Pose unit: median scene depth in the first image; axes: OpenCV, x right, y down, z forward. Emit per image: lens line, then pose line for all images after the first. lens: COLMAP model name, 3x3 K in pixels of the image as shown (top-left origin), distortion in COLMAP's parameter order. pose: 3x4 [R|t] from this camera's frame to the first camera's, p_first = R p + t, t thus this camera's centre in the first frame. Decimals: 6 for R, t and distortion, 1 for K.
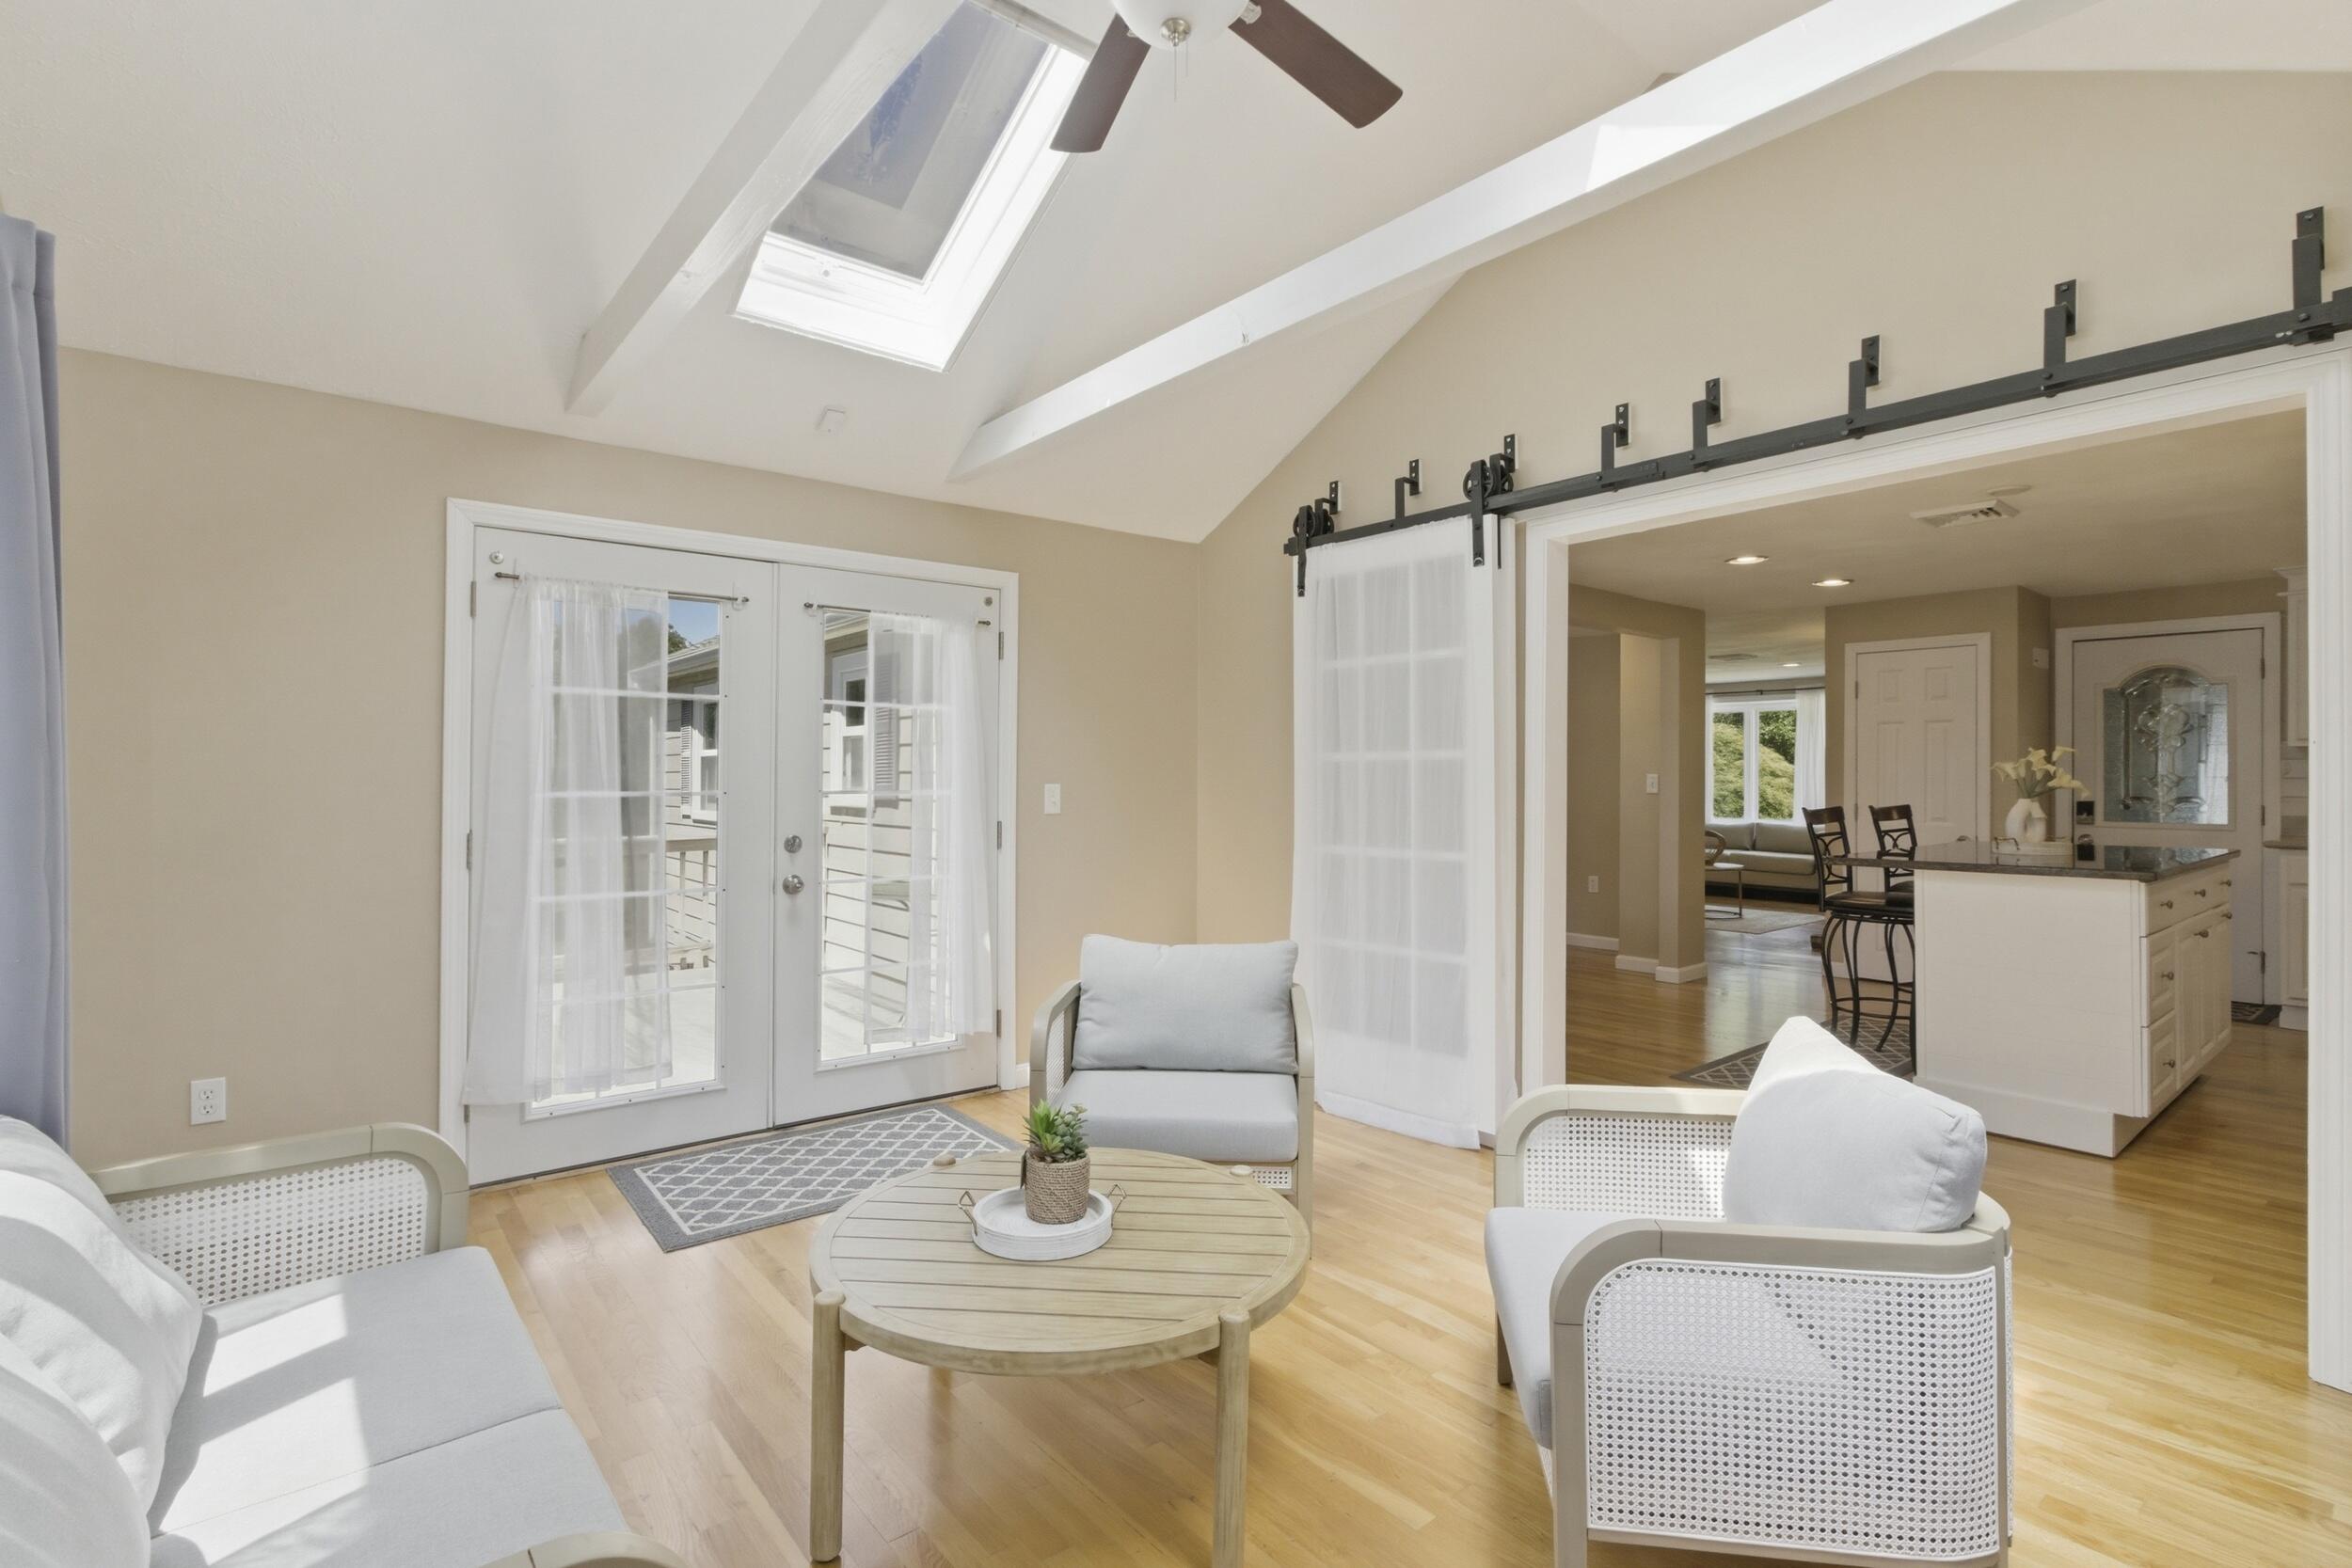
lens RADIAL K [[1106.5, 0, 1178.7], [0, 1106.5, 769.5], [0, 0, 1]] dist [-0.004055, -0.000105]
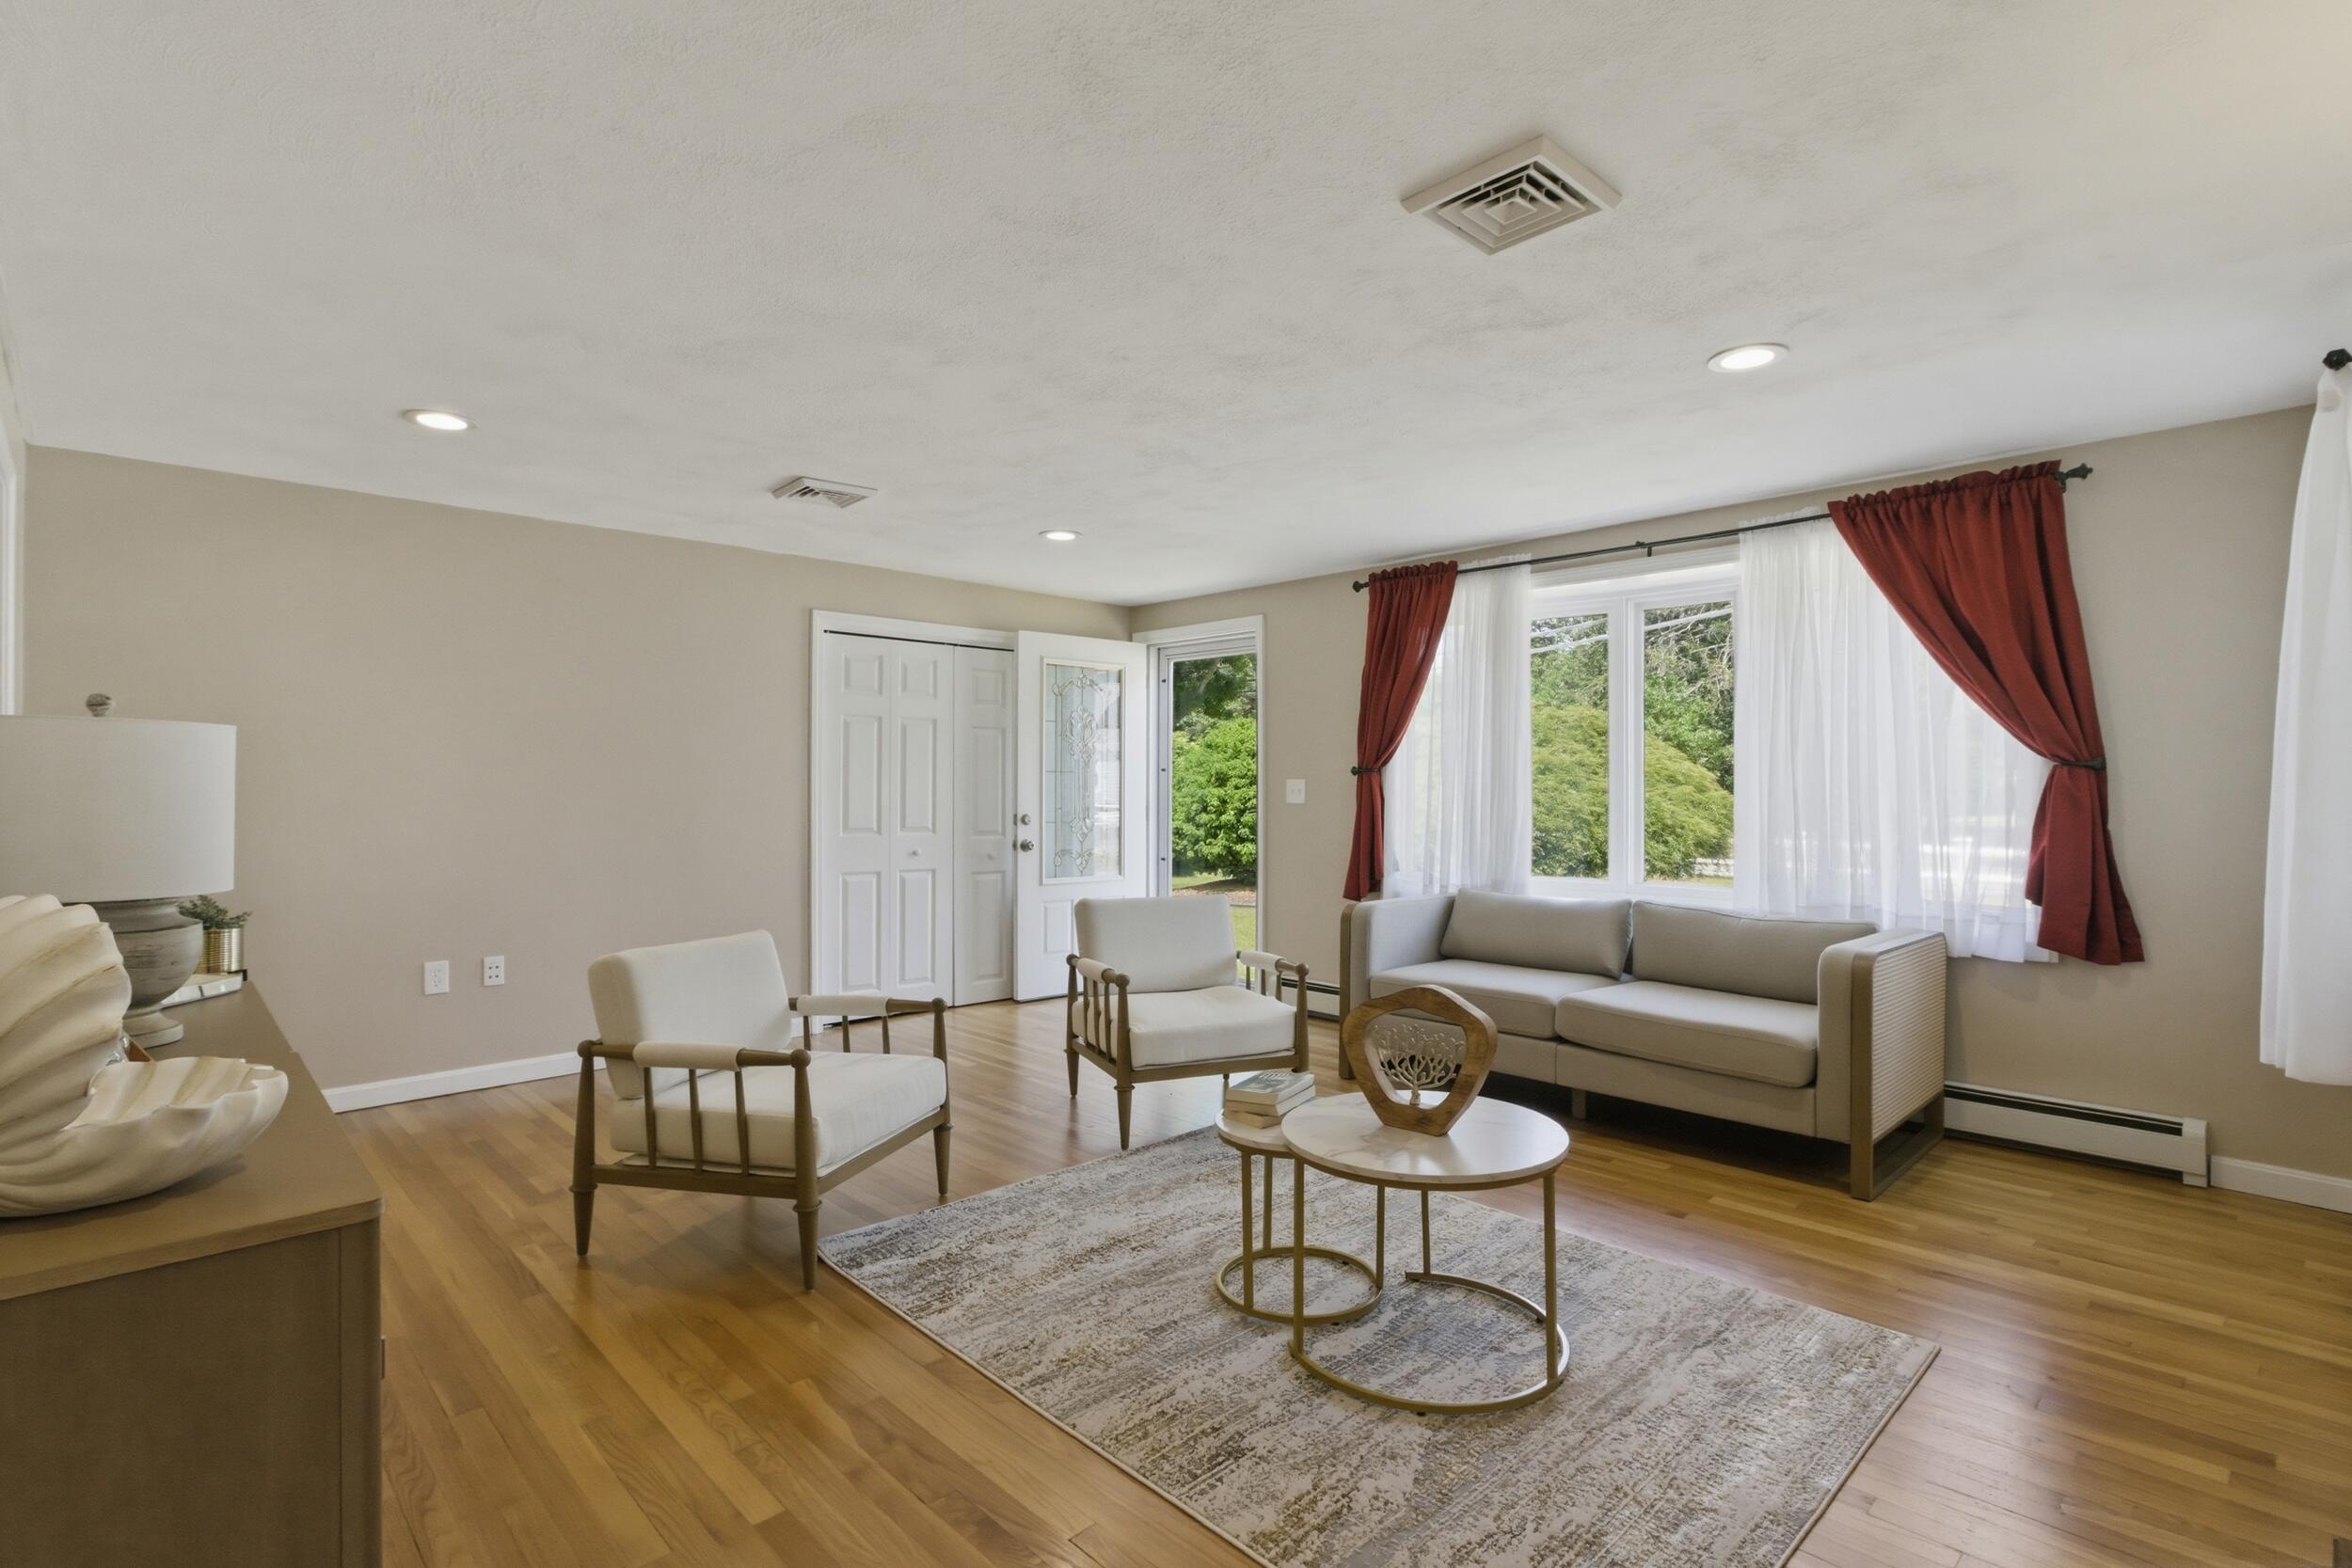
lens RADIAL K [[1106.5, 0, 1178.7], [0, 1106.5, 769.5], [0, 0, 1]] dist [-0.004055, -0.000105]
pose [[0.997017, 0.002866, 0.077129, 0.650421], [-0.002267, 0.999967, -0.007853, 0.013349], [-0.077149, 0.007654, 0.996990, 1.223825]]
